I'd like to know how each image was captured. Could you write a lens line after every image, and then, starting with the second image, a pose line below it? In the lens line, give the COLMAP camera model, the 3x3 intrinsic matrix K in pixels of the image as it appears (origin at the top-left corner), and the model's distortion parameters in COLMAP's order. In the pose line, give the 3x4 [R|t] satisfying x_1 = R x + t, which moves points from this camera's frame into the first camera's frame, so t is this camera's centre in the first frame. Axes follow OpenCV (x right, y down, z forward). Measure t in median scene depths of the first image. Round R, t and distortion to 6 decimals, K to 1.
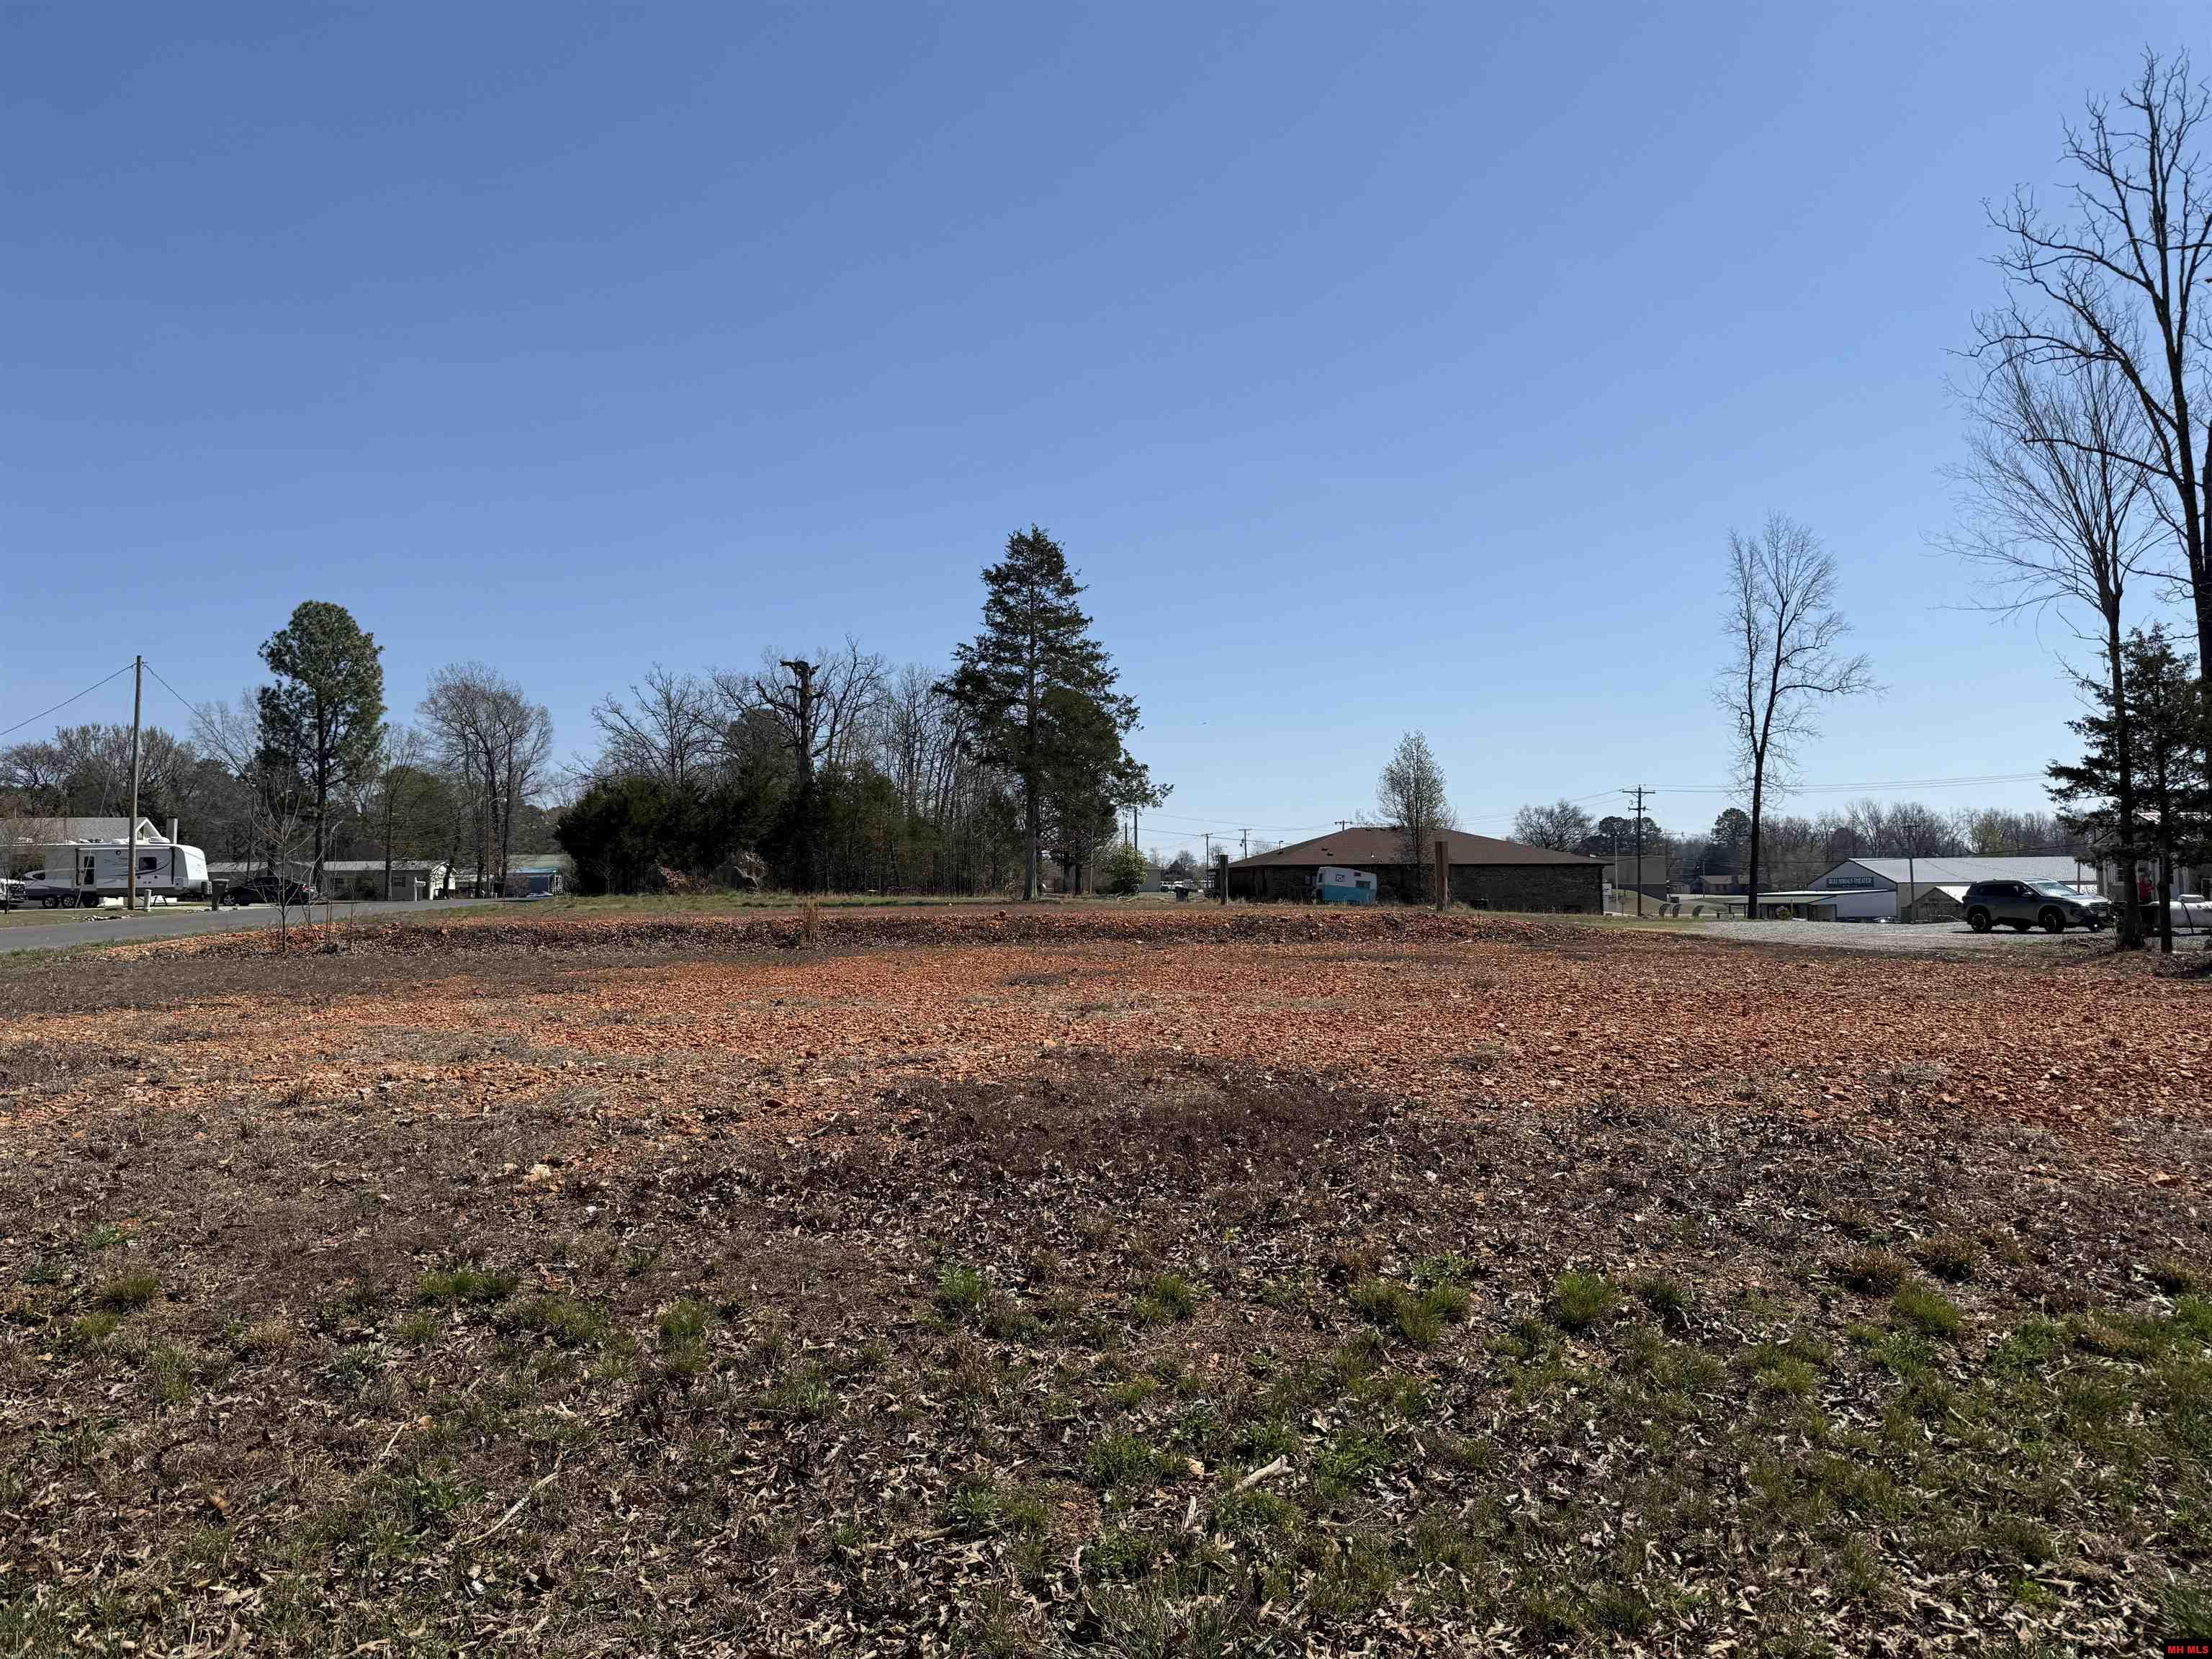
lens RADIAL K [[1539.4, 0, 1092.4], [0, 1539.4, 844.9], [0, 0, 1]] dist [0.083370, -0.106453]
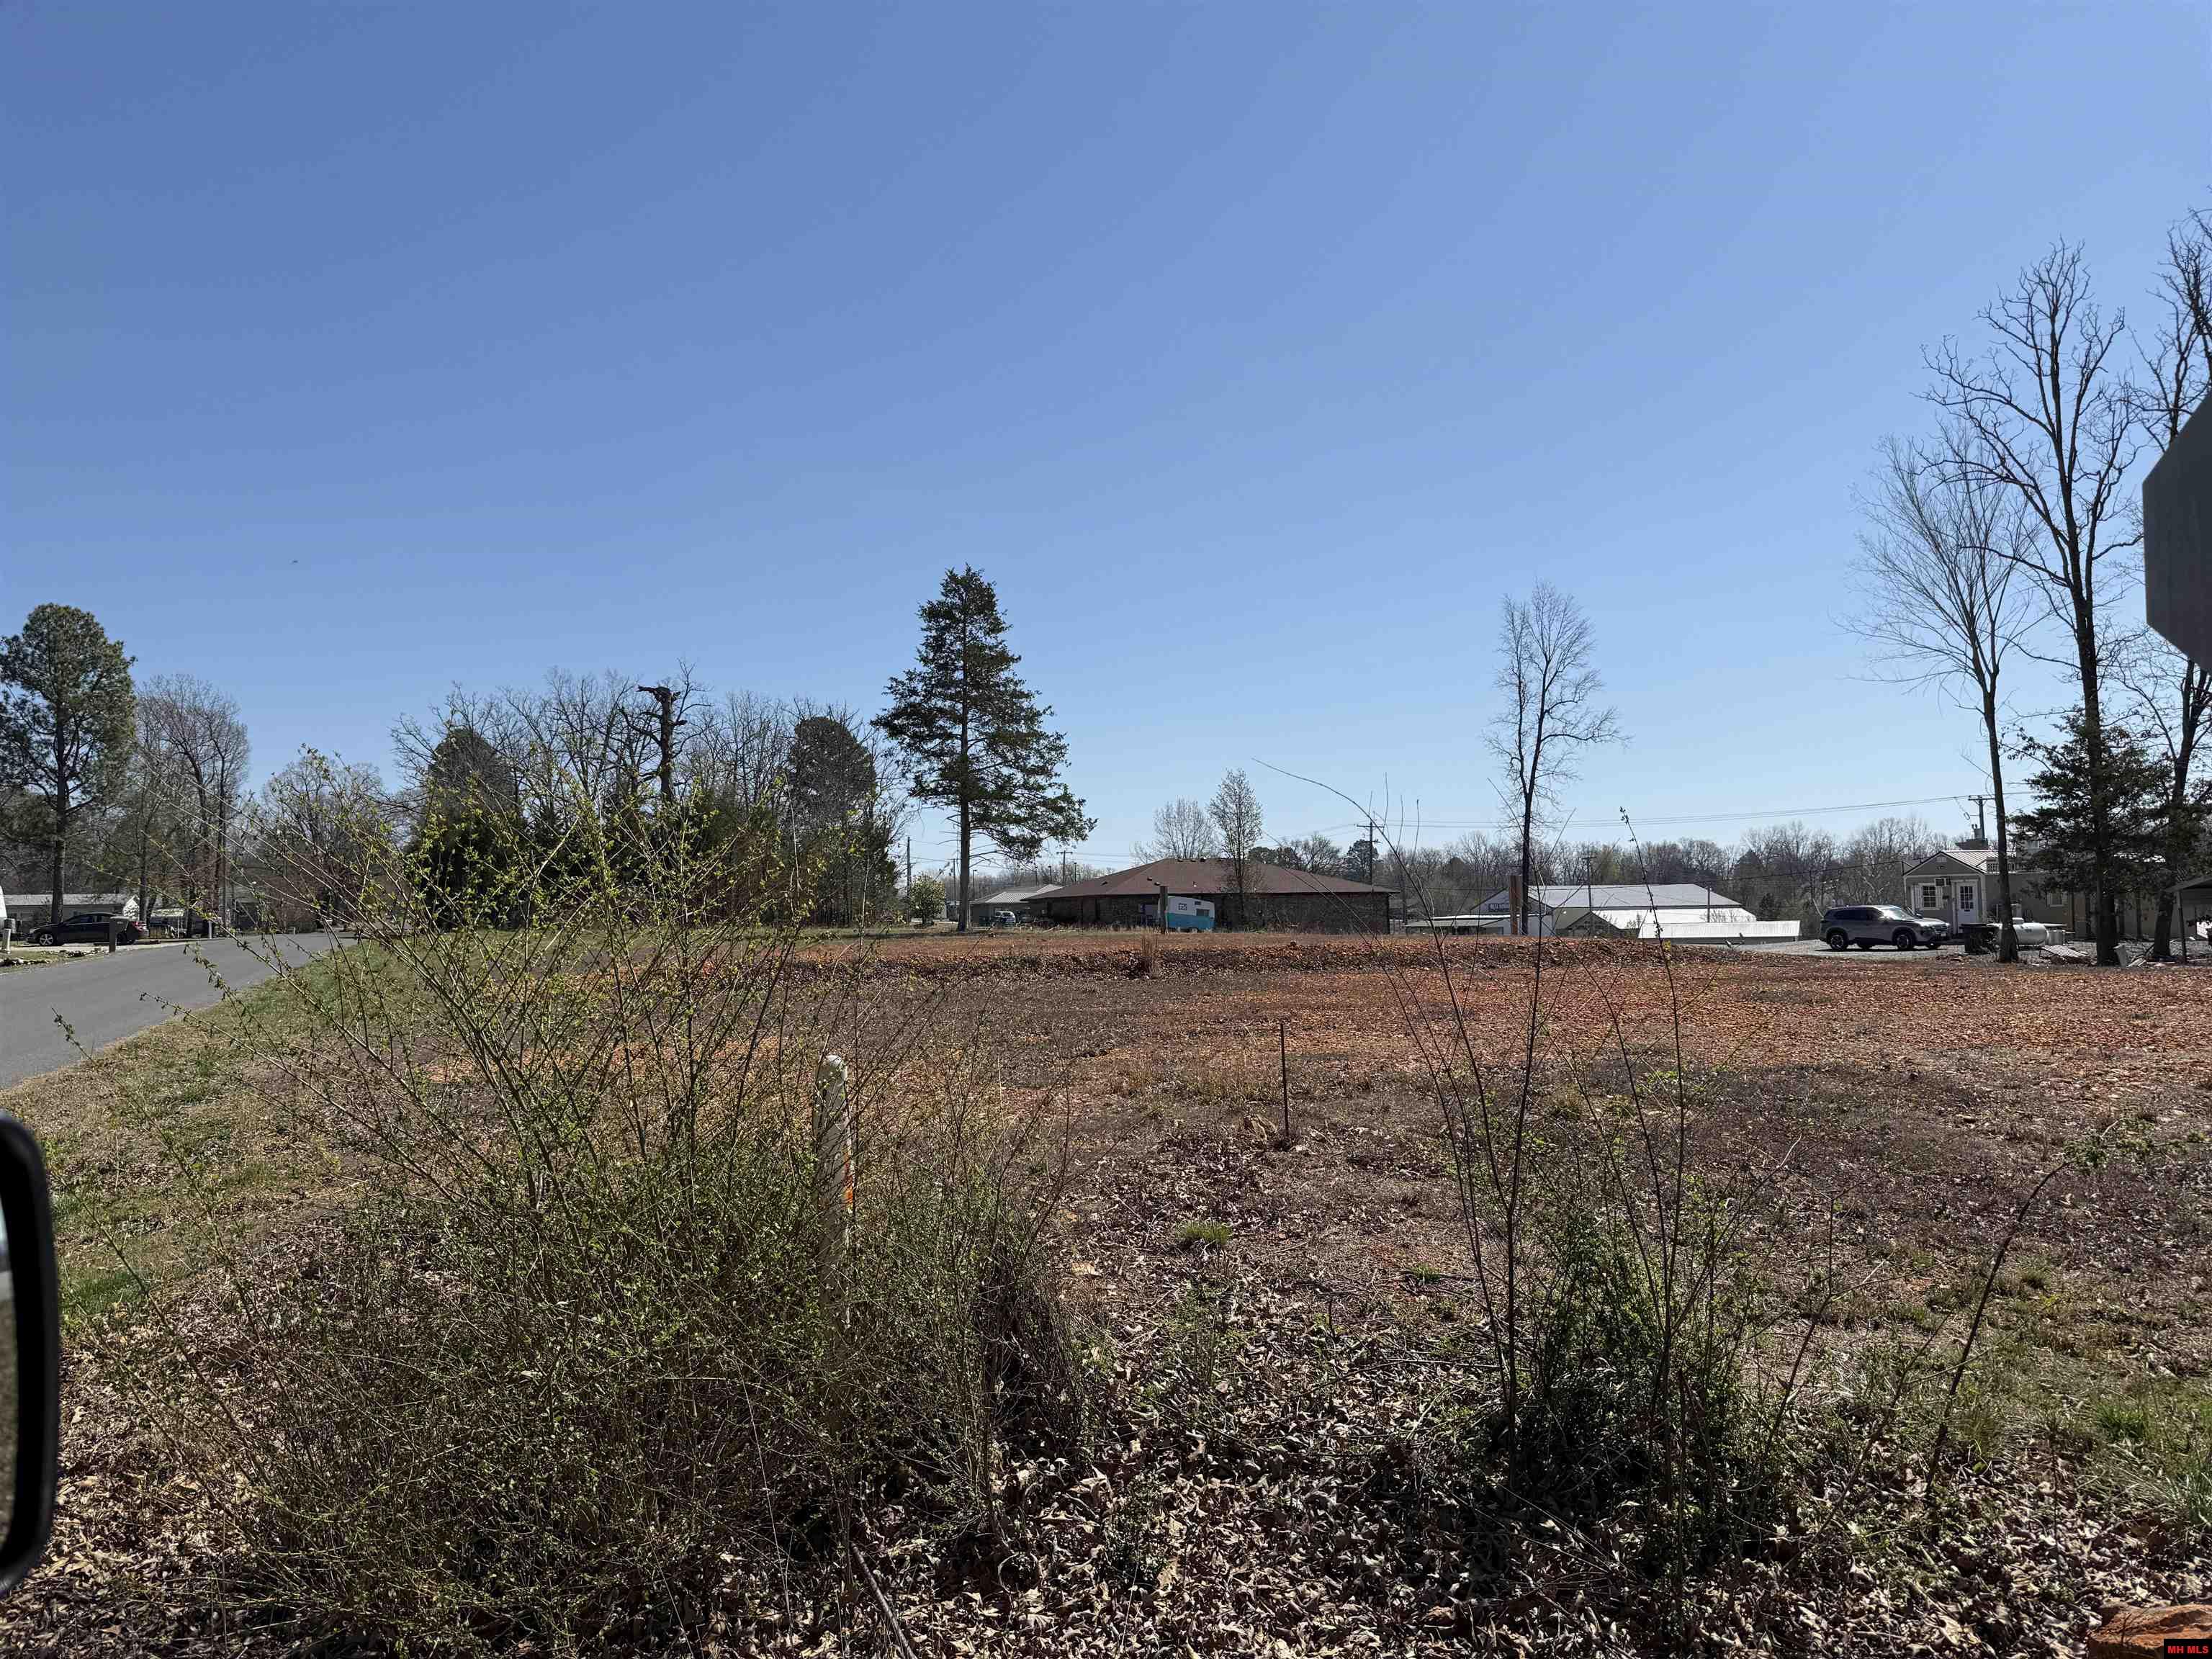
lens RADIAL K [[1539.4, 0, 1066.4], [0, 1539.4, 838.2], [0, 0, 1]] dist [0.083370, -0.106453]
pose [[0.970698, 0.004747, 0.240257, -0.165943], [0.000590, 0.999755, -0.022137, -0.002101], [-0.240303, 0.021630, 0.970457, -0.005247]]
